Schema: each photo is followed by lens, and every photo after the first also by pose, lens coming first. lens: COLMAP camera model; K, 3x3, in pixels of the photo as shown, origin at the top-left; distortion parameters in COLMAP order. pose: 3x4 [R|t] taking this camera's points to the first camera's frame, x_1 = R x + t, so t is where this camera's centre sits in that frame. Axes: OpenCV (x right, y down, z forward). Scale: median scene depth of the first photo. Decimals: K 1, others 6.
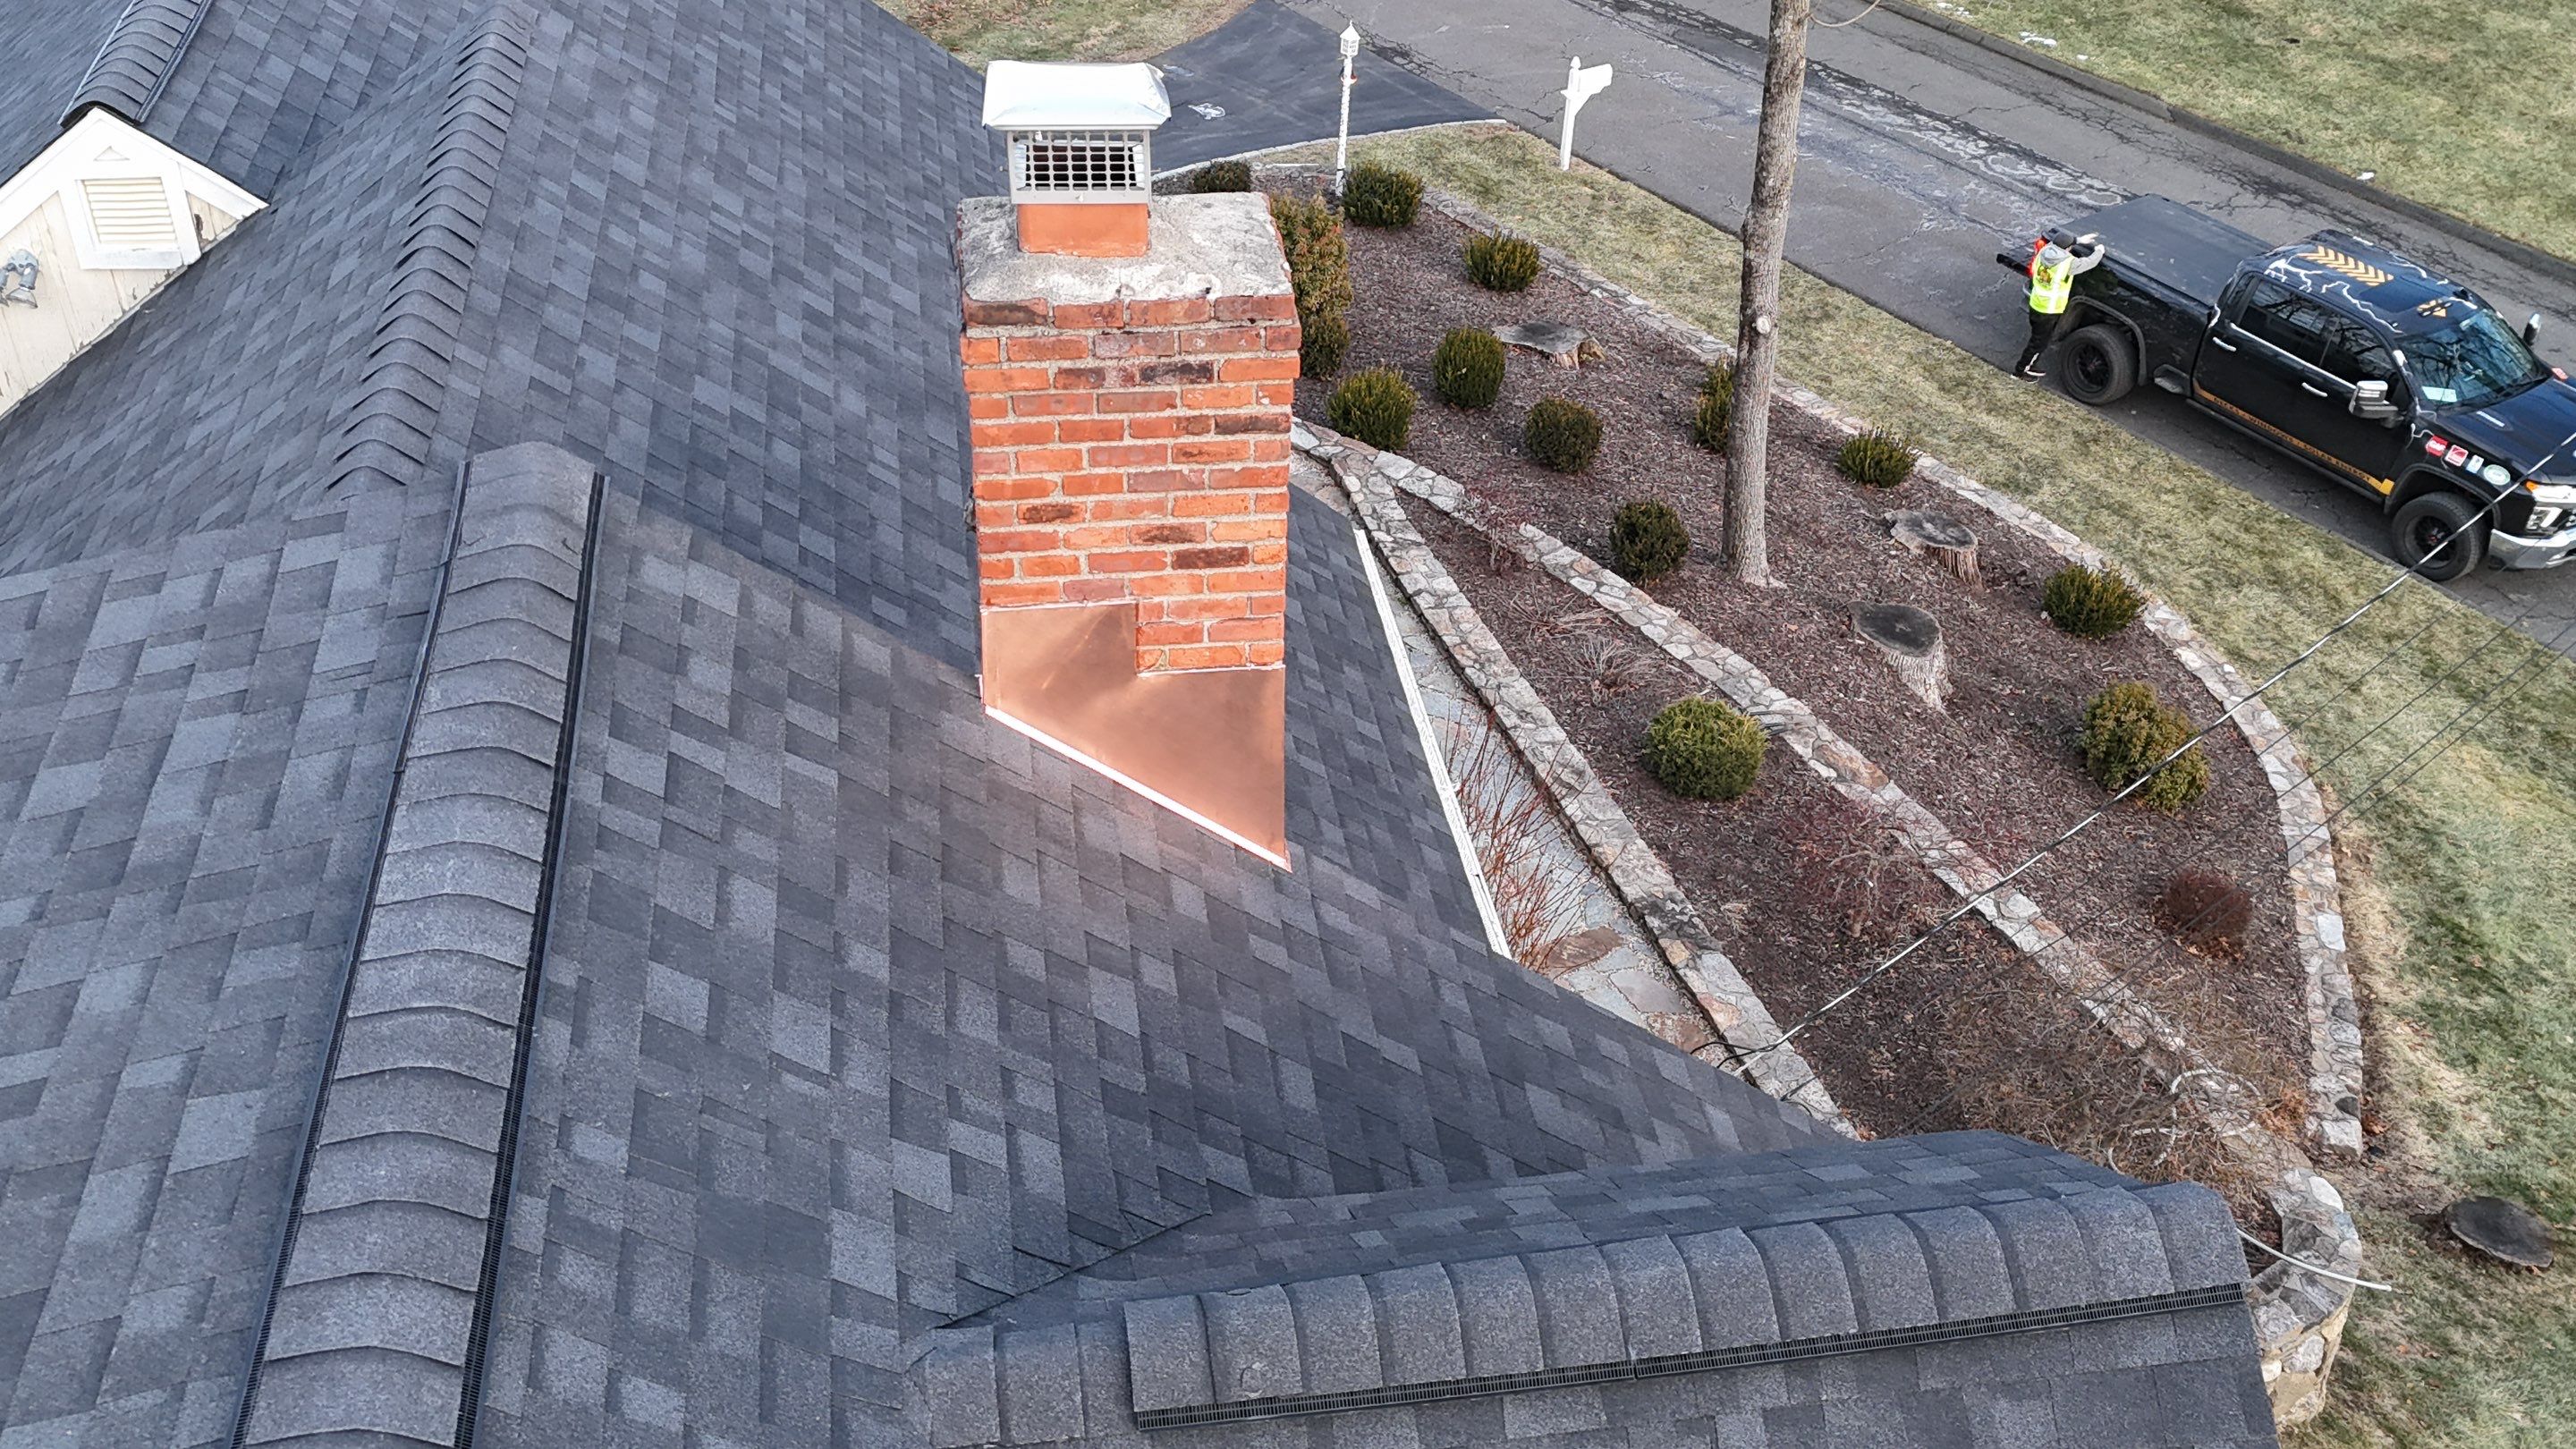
lens RADIAL K [[2410.3, 0, 1288.0], [0, 2410.3, 724.5], [0, 0, 1]] dist [0.149992, -0.313330]
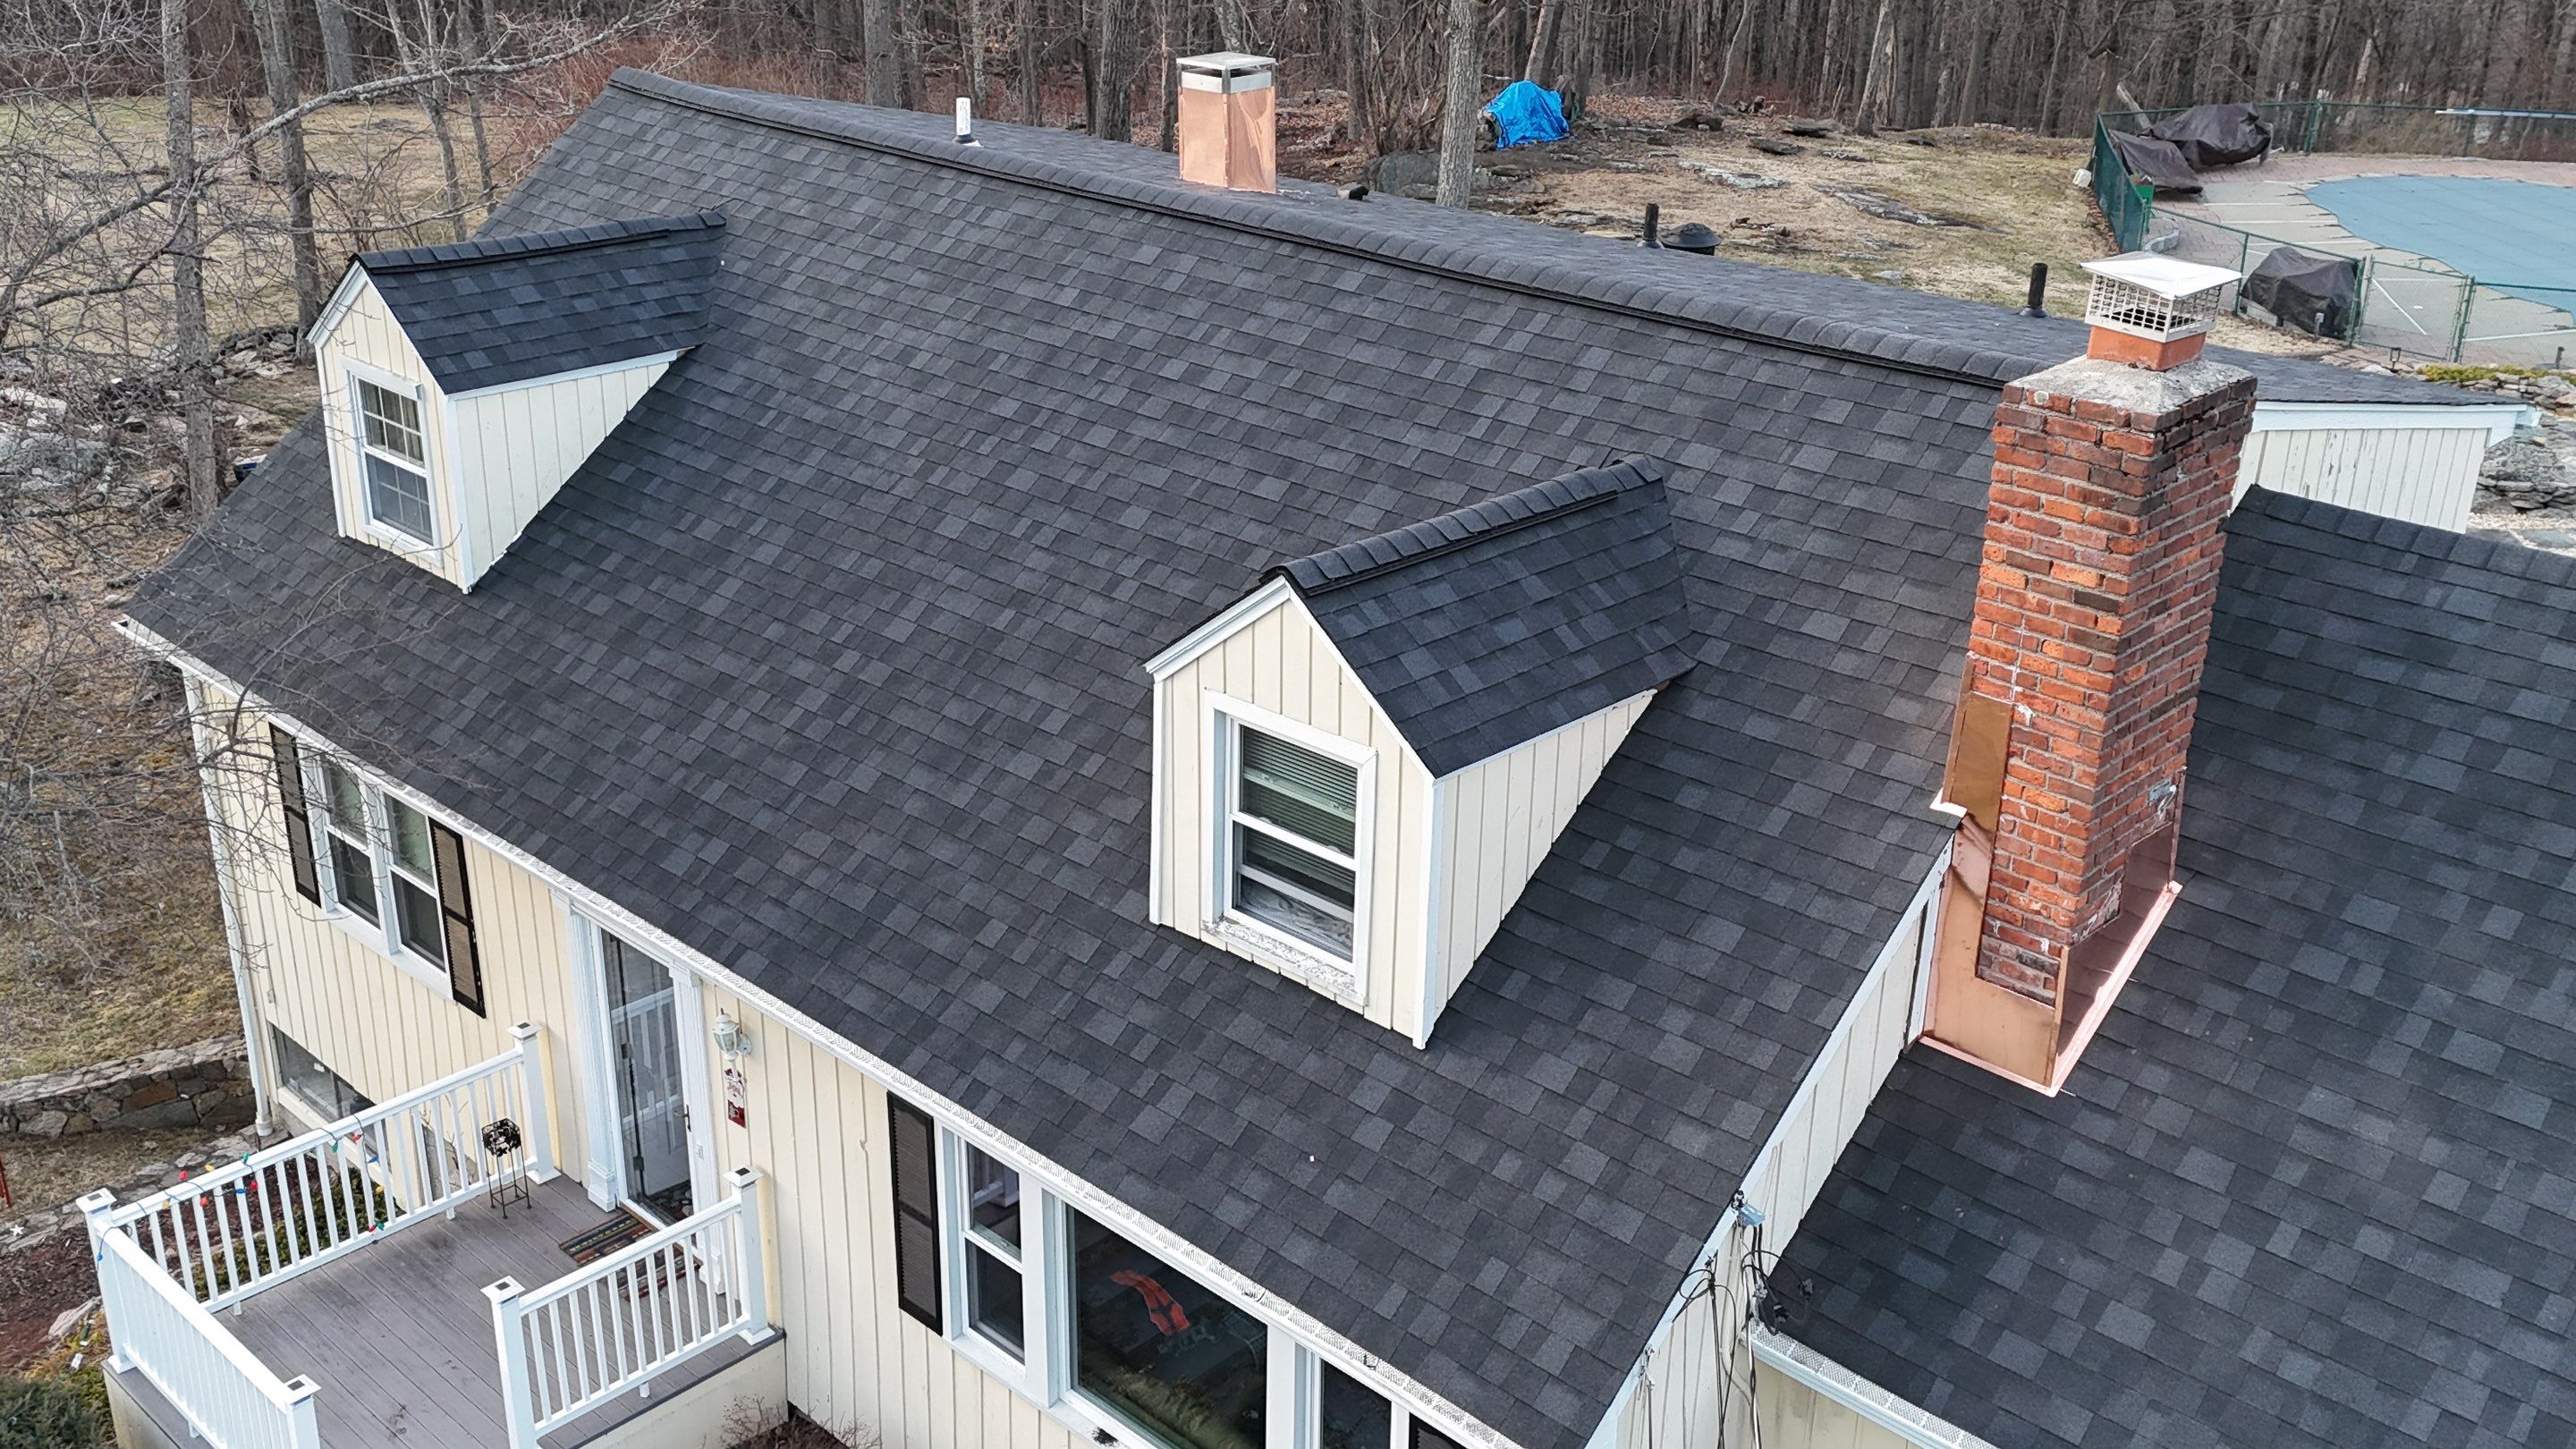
lens RADIAL K [[2410.3, 0, 1288.0], [0, 2410.3, 724.5], [0, 0, 1]] dist [0.149992, -0.313330]
pose [[-0.789972, 0.210865, -0.575743, 1.239689], [-0.383431, 0.562848, 0.732245, -0.967149], [0.478461, 0.799211, -0.363782, 1.439853]]
